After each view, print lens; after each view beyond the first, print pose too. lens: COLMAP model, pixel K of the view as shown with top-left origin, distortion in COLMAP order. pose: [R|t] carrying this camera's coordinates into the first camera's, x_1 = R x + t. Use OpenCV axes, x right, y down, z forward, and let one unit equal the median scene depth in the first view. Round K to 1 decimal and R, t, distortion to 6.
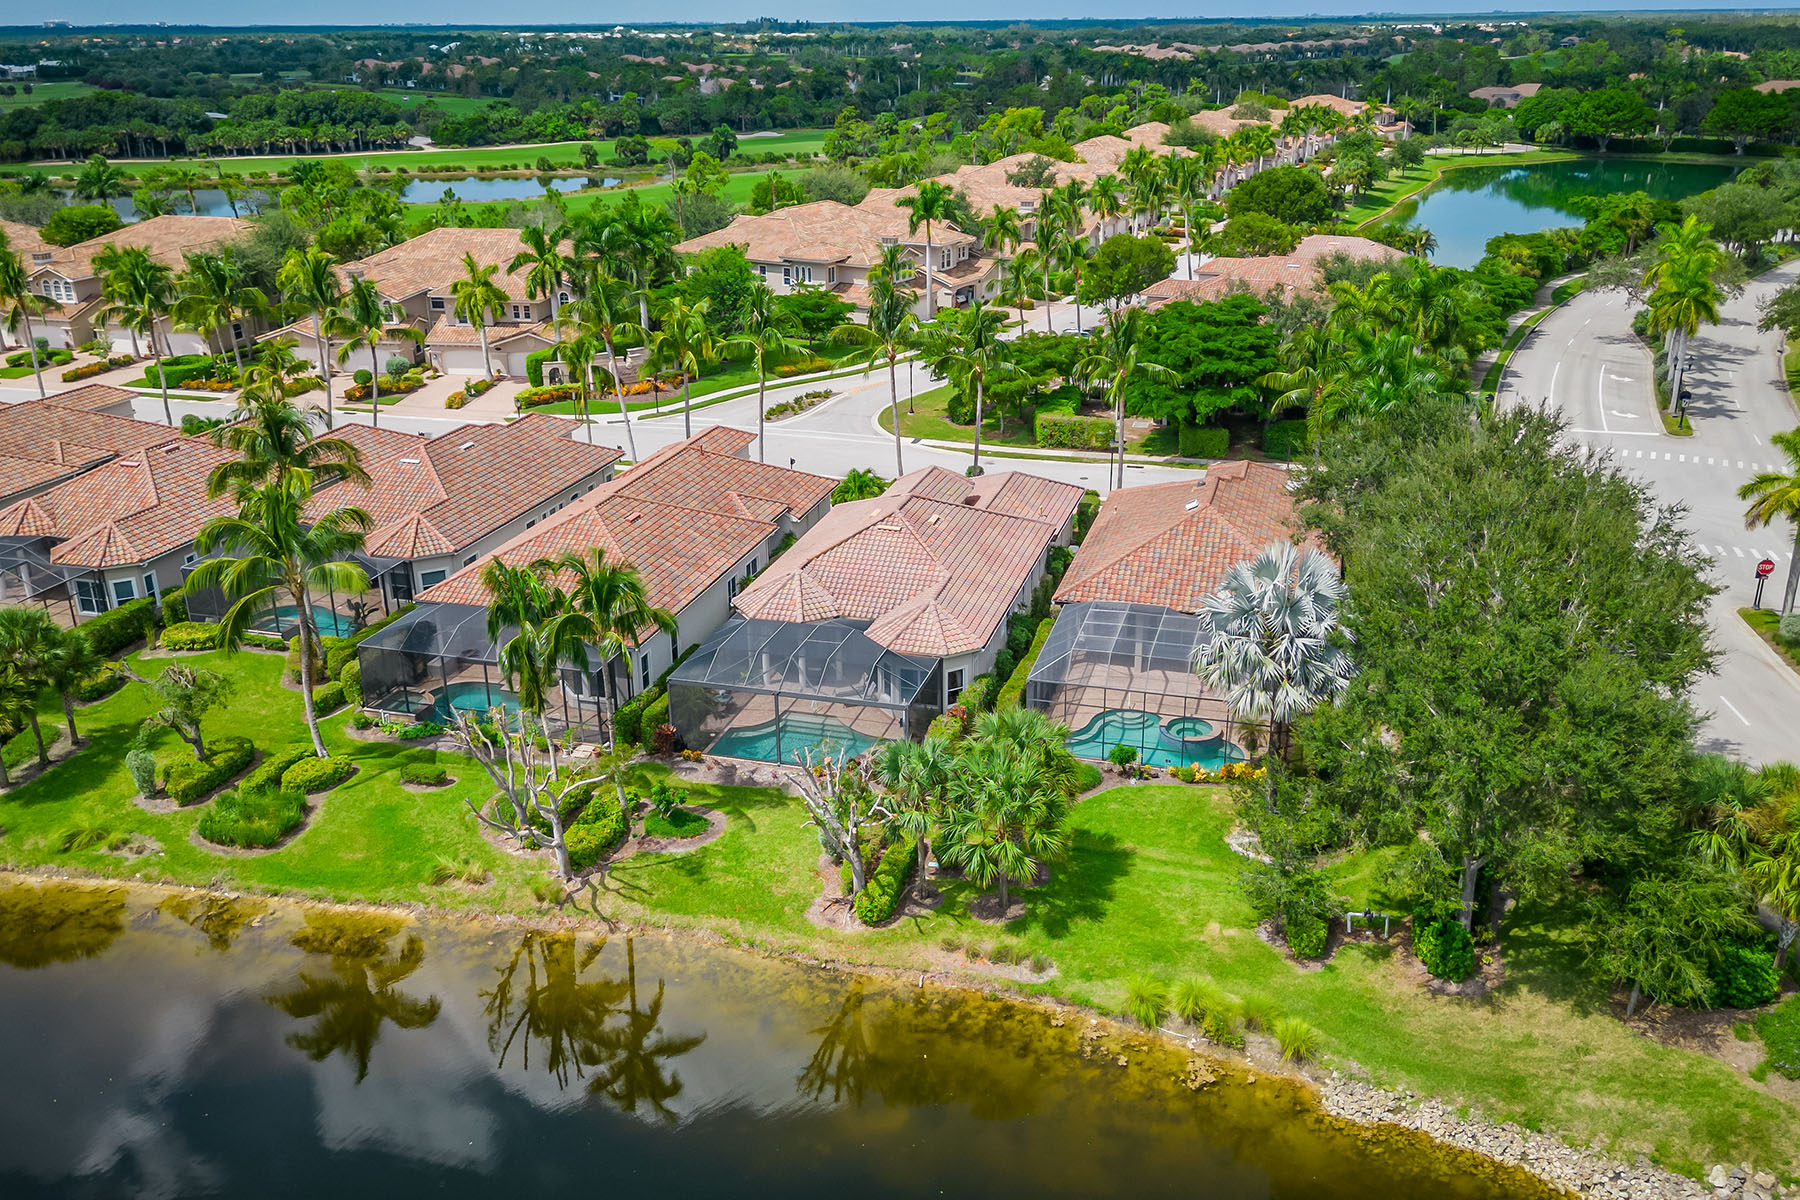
lens RADIAL K [[1487.3, 0, 900.0], [0, 1487.3, 600.0], [0, 0, 1]] dist [0.083480, -0.112580]
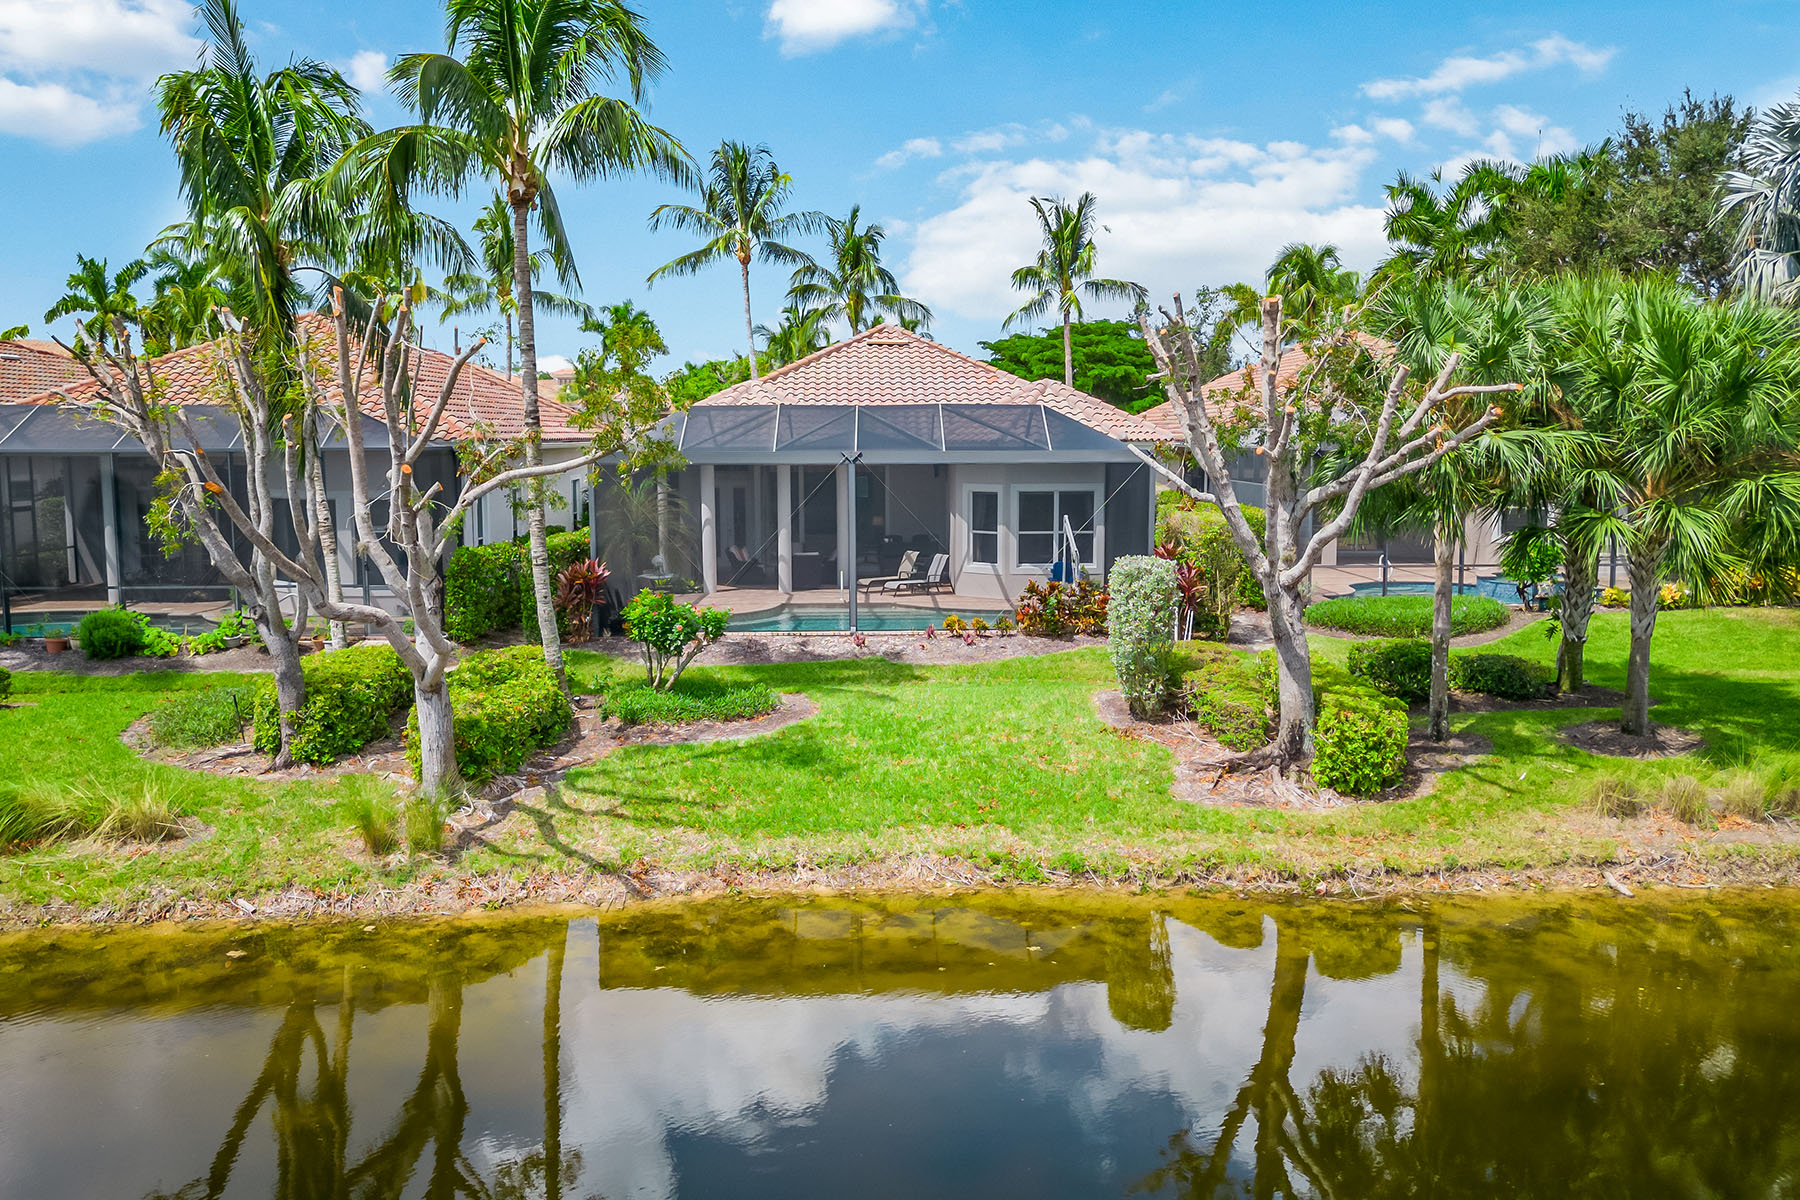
lens RADIAL K [[1487.3, 0, 900.0], [0, 1487.3, 600.0], [0, 0, 1]] dist [0.083480, -0.112580]
pose [[0.952959, -0.026198, 0.301964, -0.216690], [0.102879, 0.965071, -0.240943, 0.224882], [-0.285104, 0.260675, 0.922369, 0.616321]]
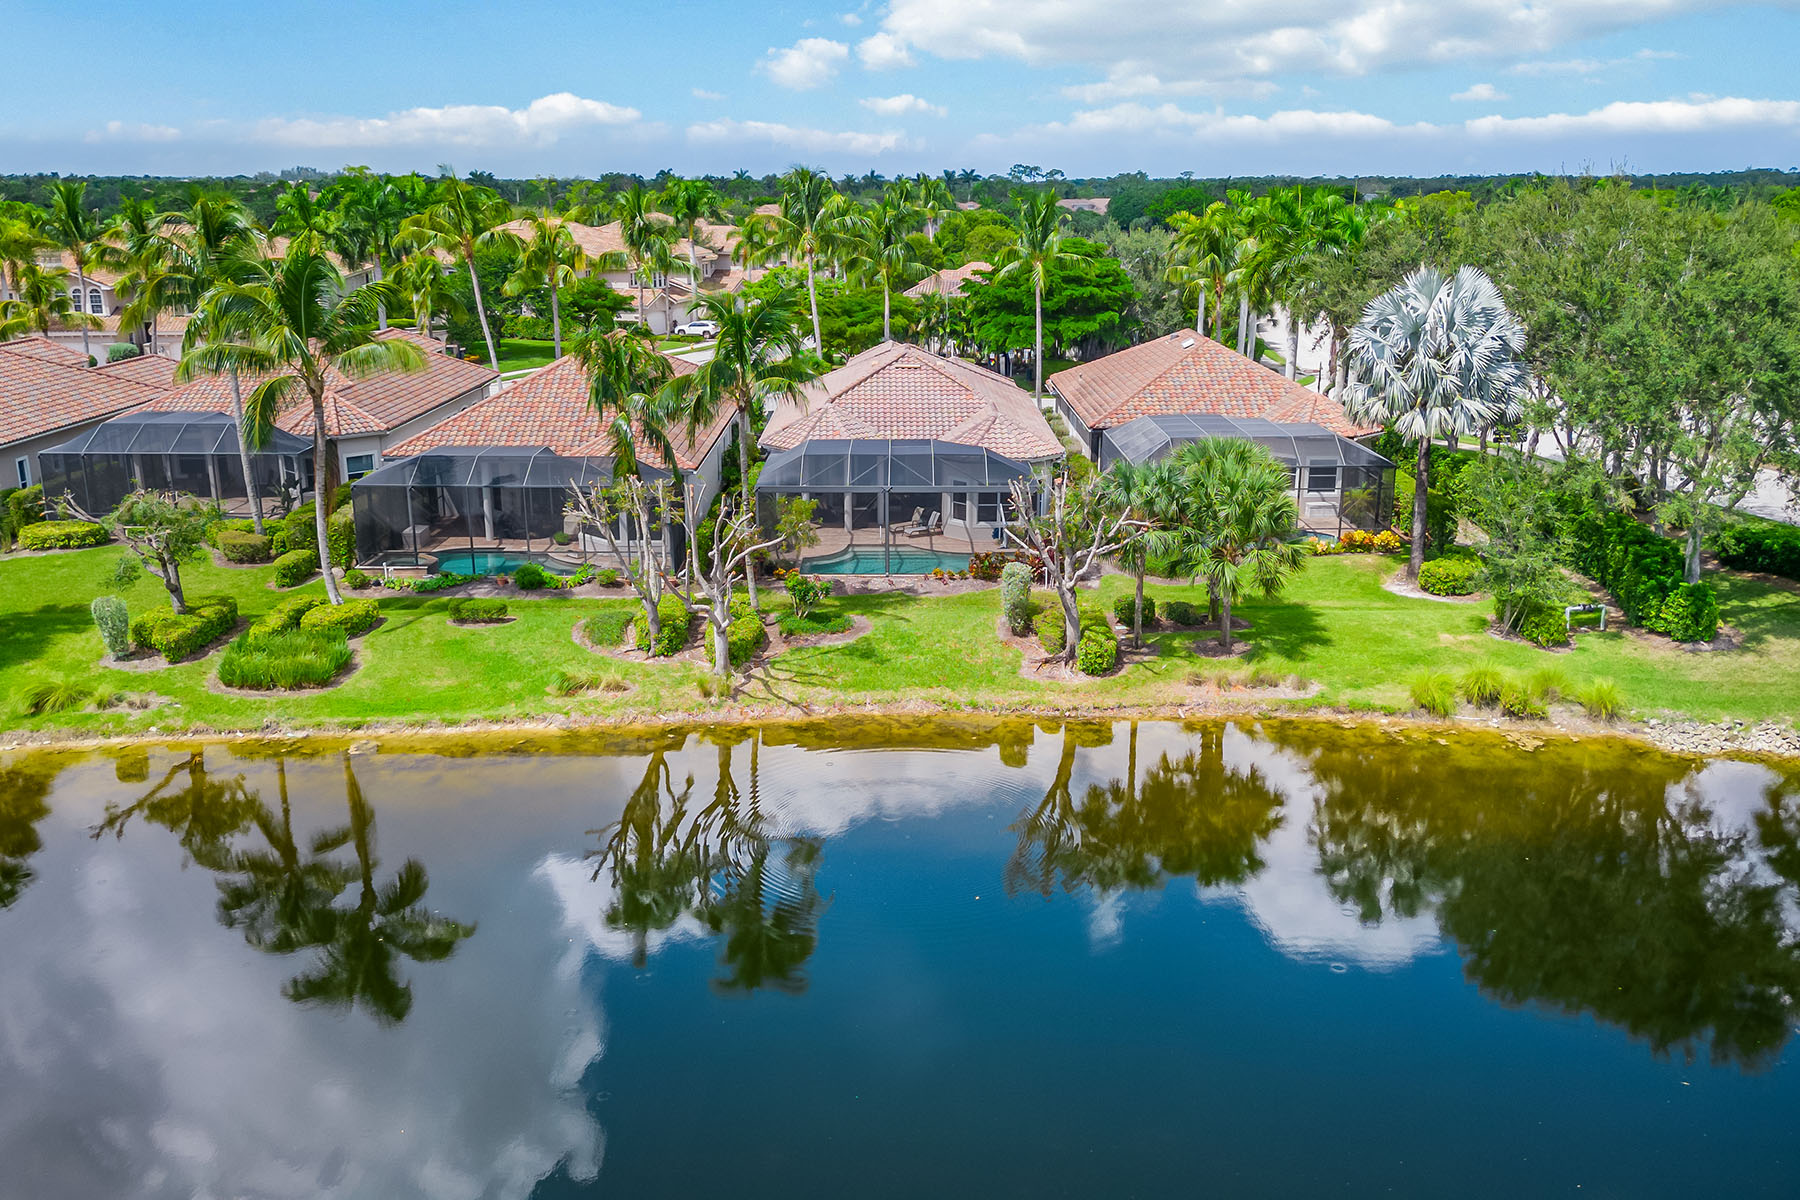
lens RADIAL K [[1487.3, 0, 900.0], [0, 1487.3, 600.0], [0, 0, 1]] dist [0.083480, -0.112580]
pose [[0.958632, -0.066150, 0.276857, -0.344307], [0.092546, 0.992212, -0.083373, 0.214367], [-0.269185, 0.105546, 0.957288, 0.150754]]
